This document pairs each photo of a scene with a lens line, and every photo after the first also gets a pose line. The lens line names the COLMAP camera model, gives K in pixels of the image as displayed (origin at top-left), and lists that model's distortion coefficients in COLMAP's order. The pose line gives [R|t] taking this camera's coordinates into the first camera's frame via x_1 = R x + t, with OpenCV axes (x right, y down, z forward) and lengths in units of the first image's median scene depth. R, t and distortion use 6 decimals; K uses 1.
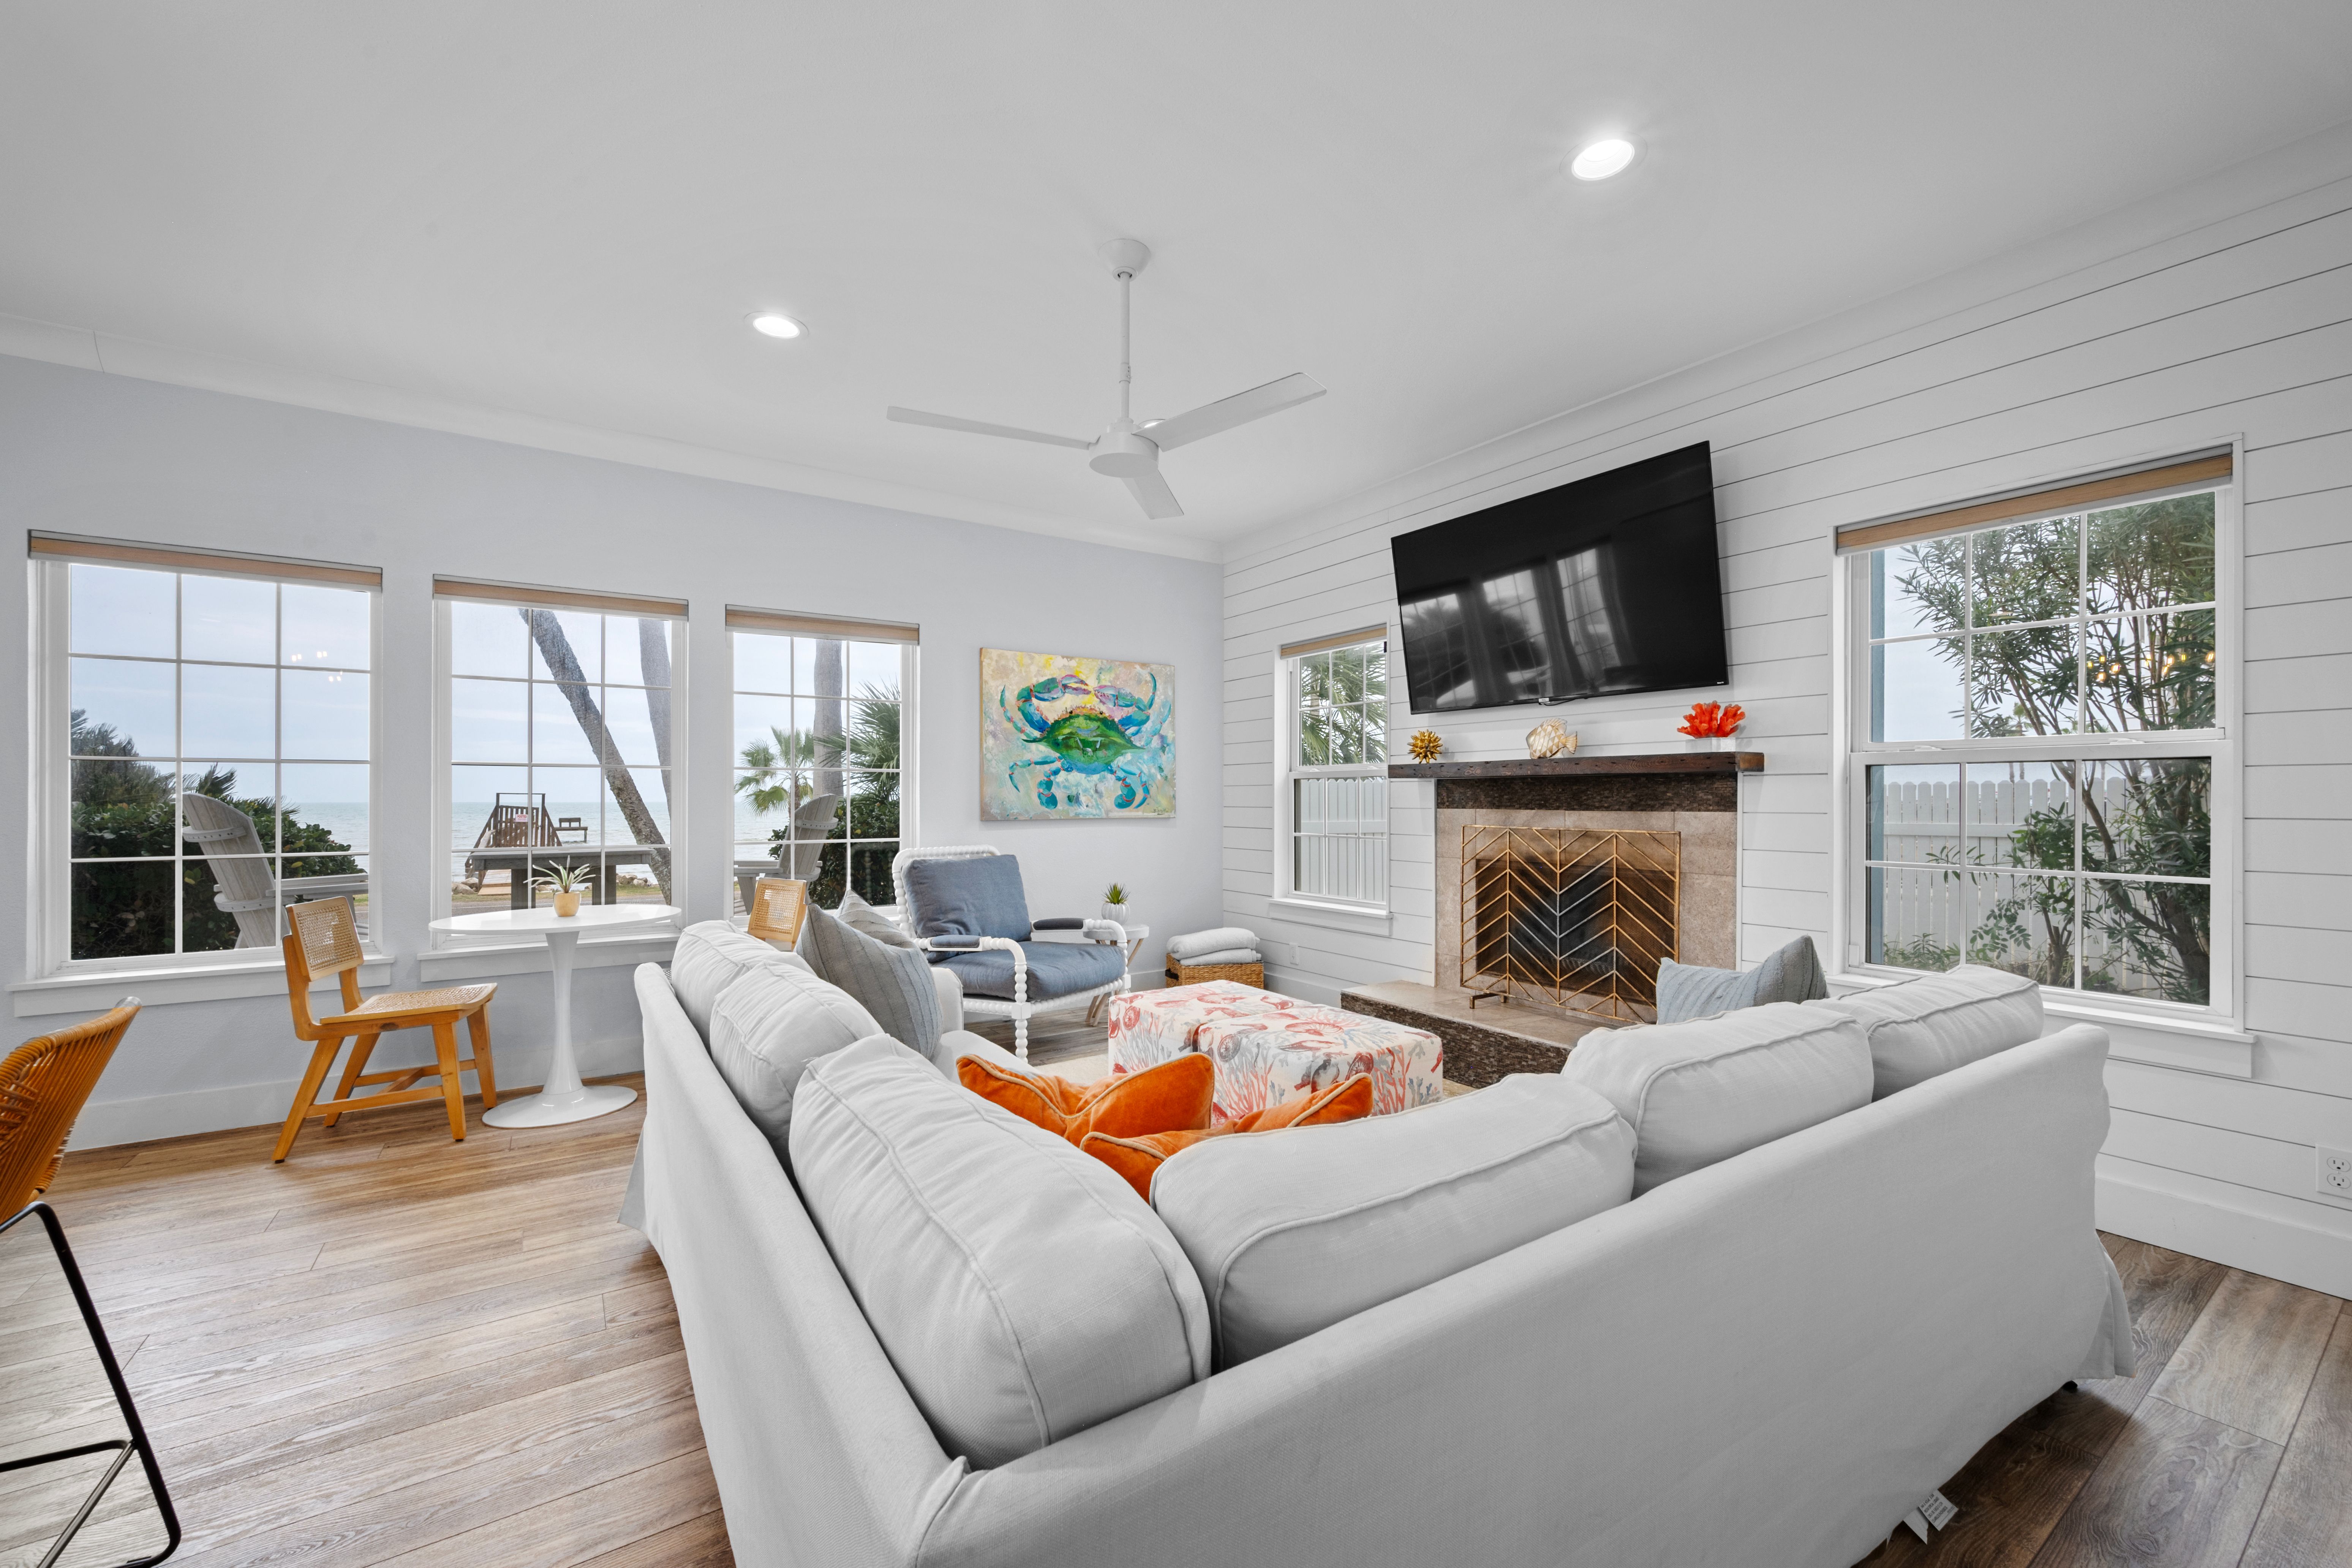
lens RADIAL K [[930.9, 0, 1189.5], [0, 930.9, 800.5], [0, 0, 1]] dist [-0.003030, -0.000274]
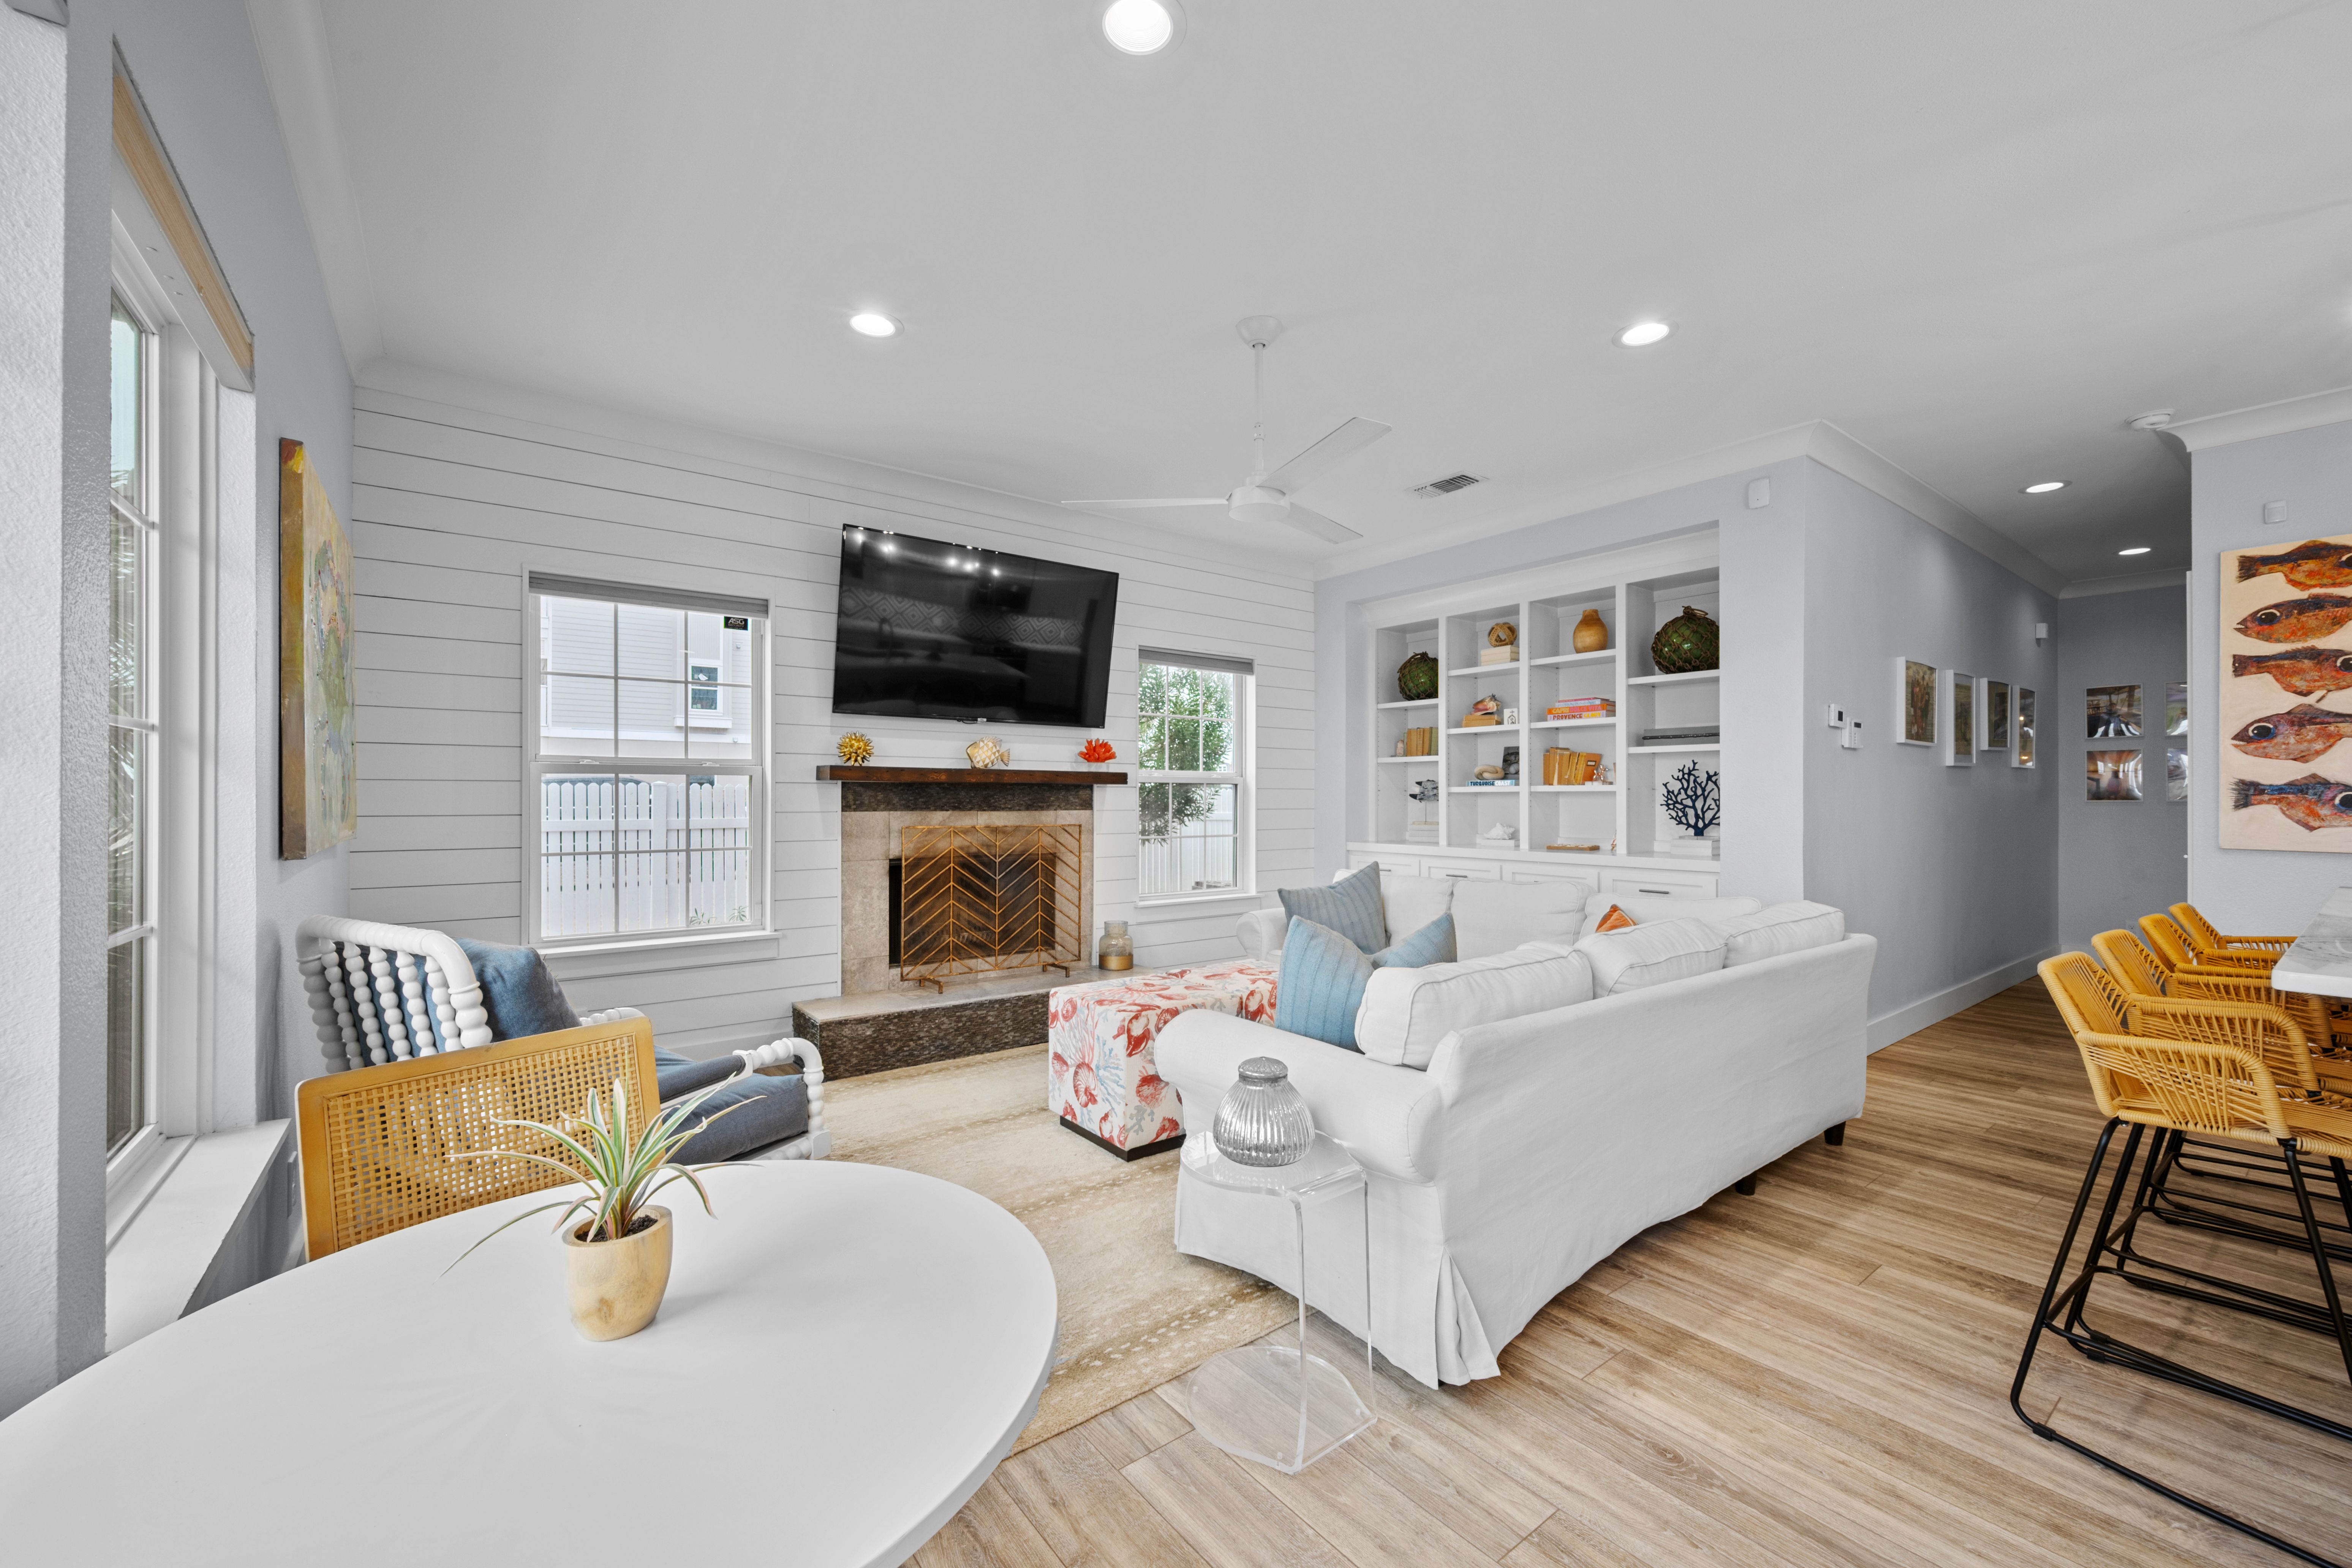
lens RADIAL K [[935.0, 0, 1184.6], [0, 935.0, 794.3], [0, 0, 1]] dist [-0.000637, -0.000227]
pose [[-0.056026, 0.002977, 0.998425, -0.839451], [-0.002300, 0.999993, -0.003111, -0.008293], [-0.998427, -0.002470, -0.056018, 0.803451]]
